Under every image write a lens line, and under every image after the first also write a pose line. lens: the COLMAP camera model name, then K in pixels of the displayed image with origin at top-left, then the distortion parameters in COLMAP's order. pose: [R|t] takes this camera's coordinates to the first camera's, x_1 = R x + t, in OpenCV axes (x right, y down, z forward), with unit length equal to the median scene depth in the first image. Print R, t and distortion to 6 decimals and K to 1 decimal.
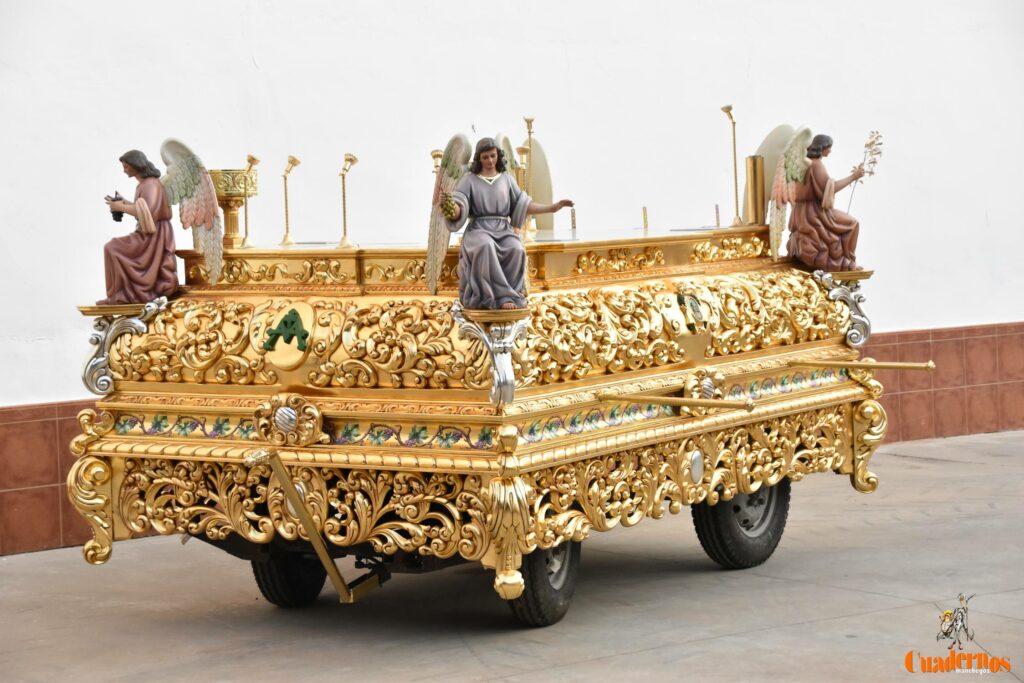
lens RADIAL K [[2463.1, 0, 506.8], [0, 2463.1, 328.7], [0, 0, 1]] dist [0.498580, 0.000000]
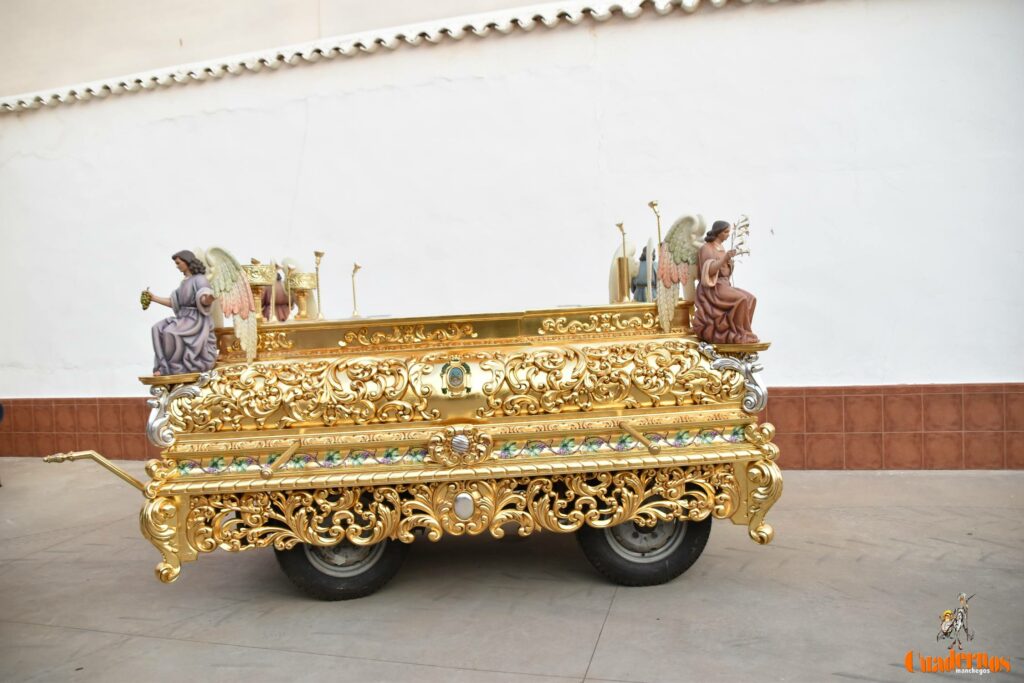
lens RADIAL K [[811.7, 0, 486.3], [0, 811.7, 349.1], [0, 0, 1]] dist [-0.091175, 0.068960]
pose [[0.562155, 0.045830, -0.825761, 0.425414], [-0.011818, 0.998807, 0.047388, -0.041882], [0.826948, -0.016881, 0.562025, 0.822579]]
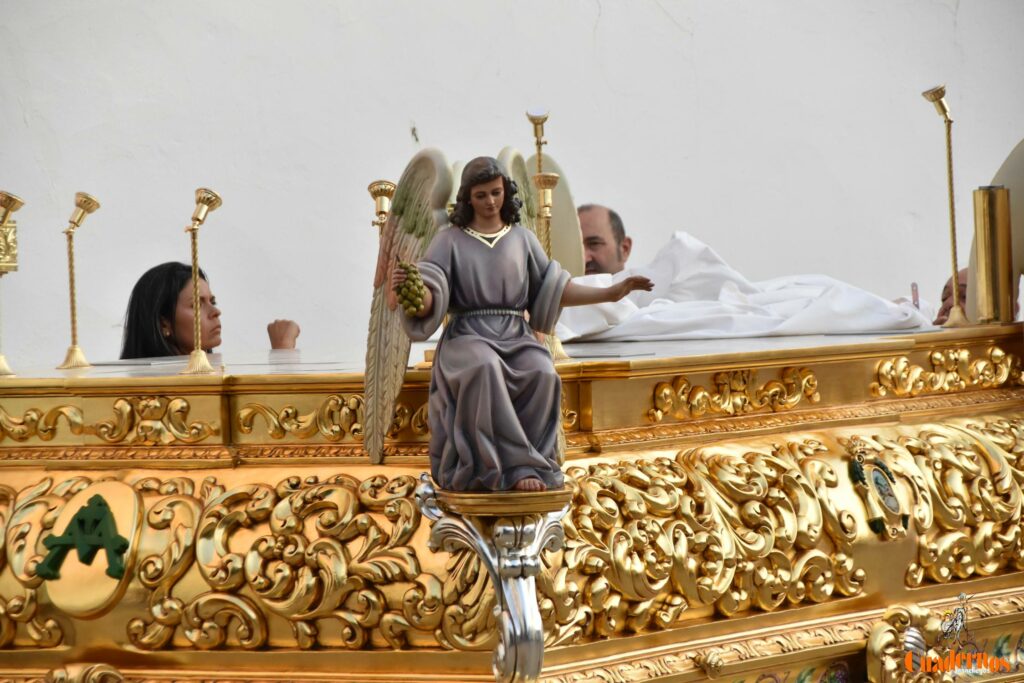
lens RADIAL K [[5049.5, 0, 485.9], [0, 5049.5, 325.2], [0, 0, 1]] dist [1.661423, 0.000000]
pose [[0.999842, -0.005747, 0.016809, -0.023553], [0.006428, 0.999149, -0.040745, 0.000385], [-0.016560, 0.040847, 0.999028, -0.045746]]
